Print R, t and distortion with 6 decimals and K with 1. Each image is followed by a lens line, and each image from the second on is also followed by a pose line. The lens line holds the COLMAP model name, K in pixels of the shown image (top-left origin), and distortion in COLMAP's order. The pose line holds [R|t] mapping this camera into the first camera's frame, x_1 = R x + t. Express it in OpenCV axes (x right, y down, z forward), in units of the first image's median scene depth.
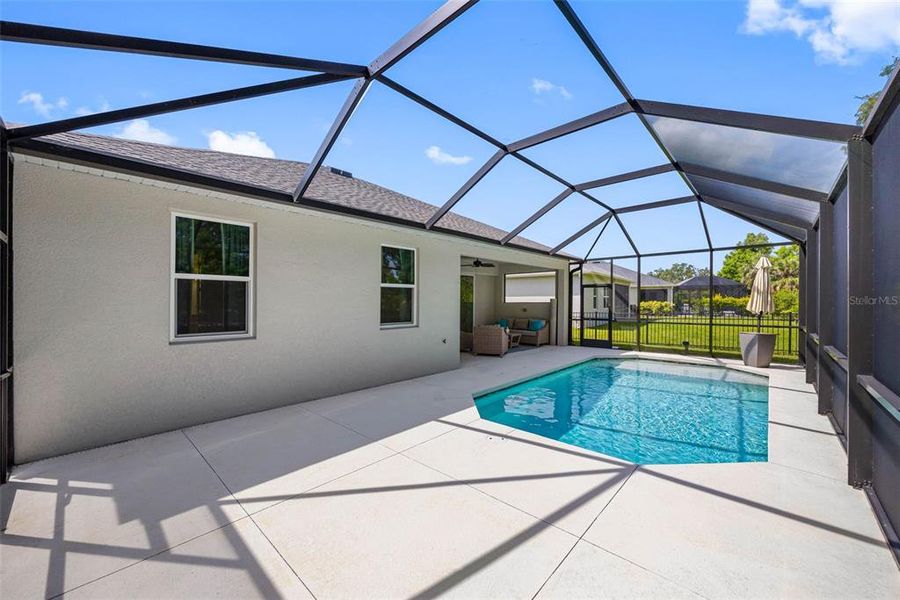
lens RADIAL K [[348.1, 0, 447.4], [0, 348.1, 305.4], [0, 0, 1]] dist [-0.009941, -0.000097]
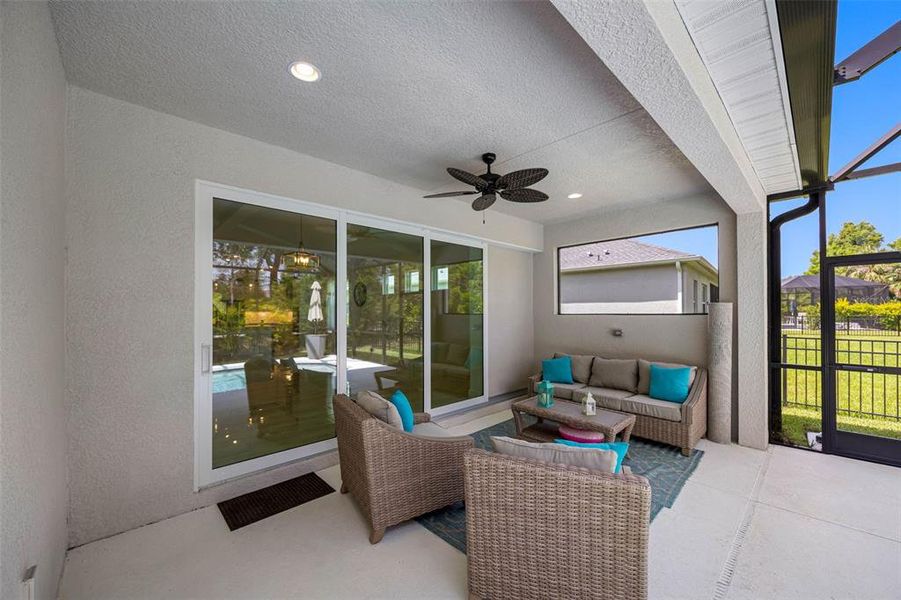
lens RADIAL K [[347.2, 0, 444.9], [0, 347.2, 313.0], [0, 0, 1]] dist [0.000553, 0.000035]
pose [[0.997612, -0.009783, -0.068376, 0.063206], [0.008988, 0.999889, -0.011921, -0.007772], [0.068485, 0.011278, 0.997588, 0.662099]]
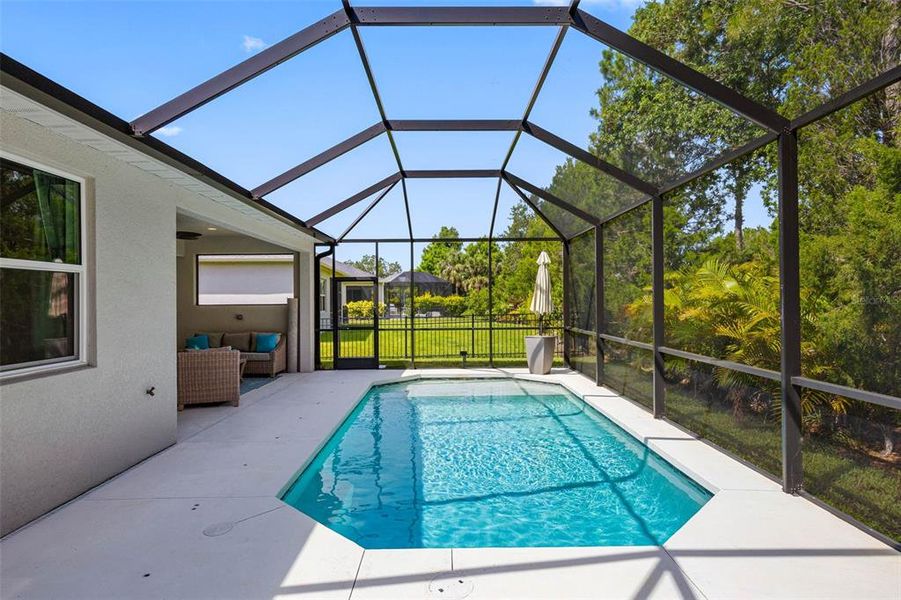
lens RADIAL K [[496.3, 0, 449.3], [0, 496.3, 304.0], [0, 0, 1]] dist [-0.002767, -0.000387]
pose [[0.723893, -0.010160, 0.689838, -0.110200], [0.015256, 0.999883, -0.001283, -0.003231], [-0.689744, 0.011453, 0.723963, 0.161246]]
